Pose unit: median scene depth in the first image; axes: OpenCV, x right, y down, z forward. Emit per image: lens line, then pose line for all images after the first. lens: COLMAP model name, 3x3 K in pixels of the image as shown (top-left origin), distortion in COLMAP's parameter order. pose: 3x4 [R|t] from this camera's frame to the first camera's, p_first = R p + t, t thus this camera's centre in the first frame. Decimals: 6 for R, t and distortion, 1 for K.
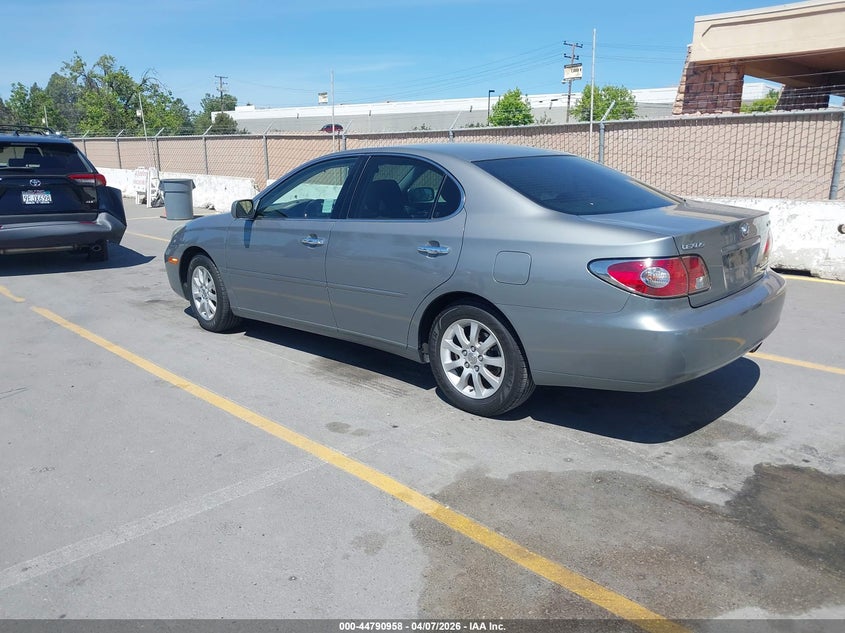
lens RADIAL K [[726.1, 0, 422.5], [0, 726.1, 316.5], [0, 0, 1]] dist [0.046760, -0.001831]
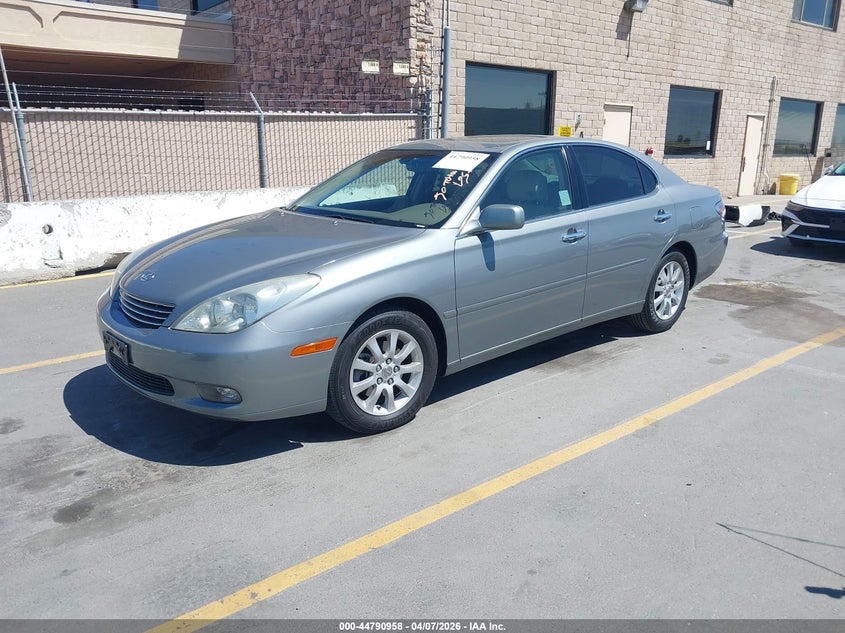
lens RADIAL K [[723.7, 0, 422.5], [0, 723.7, 316.5], [0, 0, 1]] dist [-0.033528, -0.004047]
pose [[0.032830, -0.226460, 0.973467, -1.086603], [0.225784, 0.950494, 0.213501, -0.246082], [-0.973624, 0.212784, 0.082336, 1.135959]]
